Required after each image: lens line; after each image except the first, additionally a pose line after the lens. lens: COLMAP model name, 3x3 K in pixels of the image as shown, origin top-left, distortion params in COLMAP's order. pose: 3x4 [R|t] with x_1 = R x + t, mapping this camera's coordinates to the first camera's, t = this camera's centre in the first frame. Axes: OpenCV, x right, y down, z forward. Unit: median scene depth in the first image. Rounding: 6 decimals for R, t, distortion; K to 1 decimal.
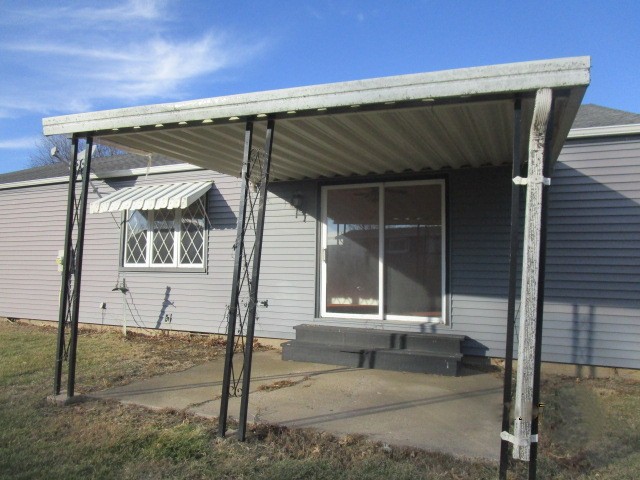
lens RADIAL K [[462.1, 0, 320.0], [0, 462.1, 240.0], [0, 0, 1]] dist [-0.008647, 0.003777]
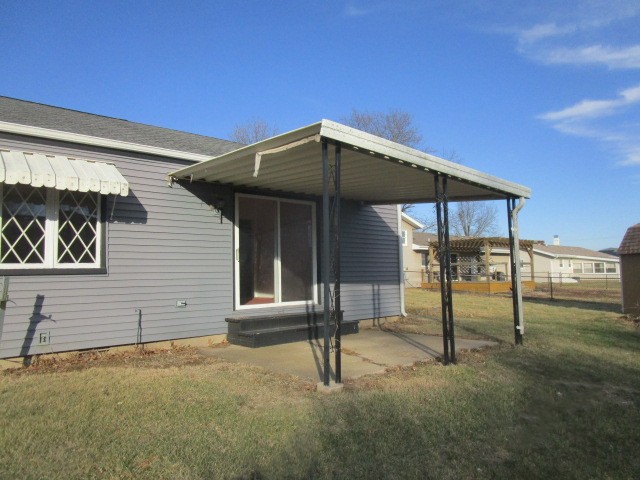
lens RADIAL K [[462.1, 0, 320.0], [0, 462.1, 240.0], [0, 0, 1]] dist [-0.008647, 0.003777]
pose [[0.434296, 0.040617, 0.899854, -0.892992], [-0.039297, 0.998886, -0.026121, 0.018178], [-0.899913, -0.024017, 0.435408, 0.327148]]
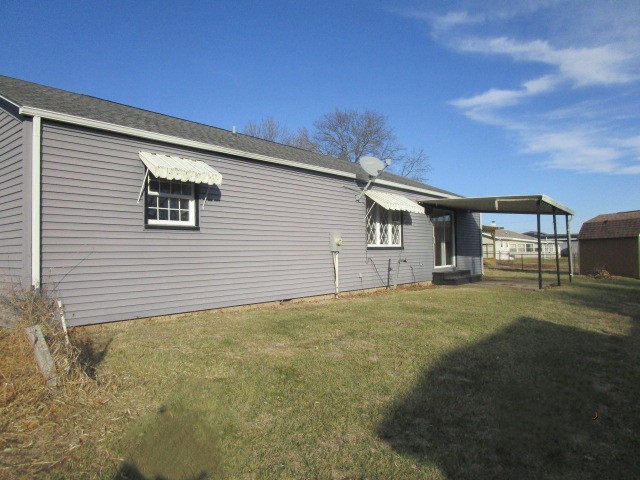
lens RADIAL K [[459.0, 0, 301.1], [0, 459.0, 238.2], [0, 0, 1]] dist [-0.004231, -0.000213]
pose [[0.307734, 0.004160, 0.951463, -2.175515], [-0.055775, 0.998350, 0.013675, 0.028393], [-0.949836, -0.057276, 0.307458, 0.909300]]
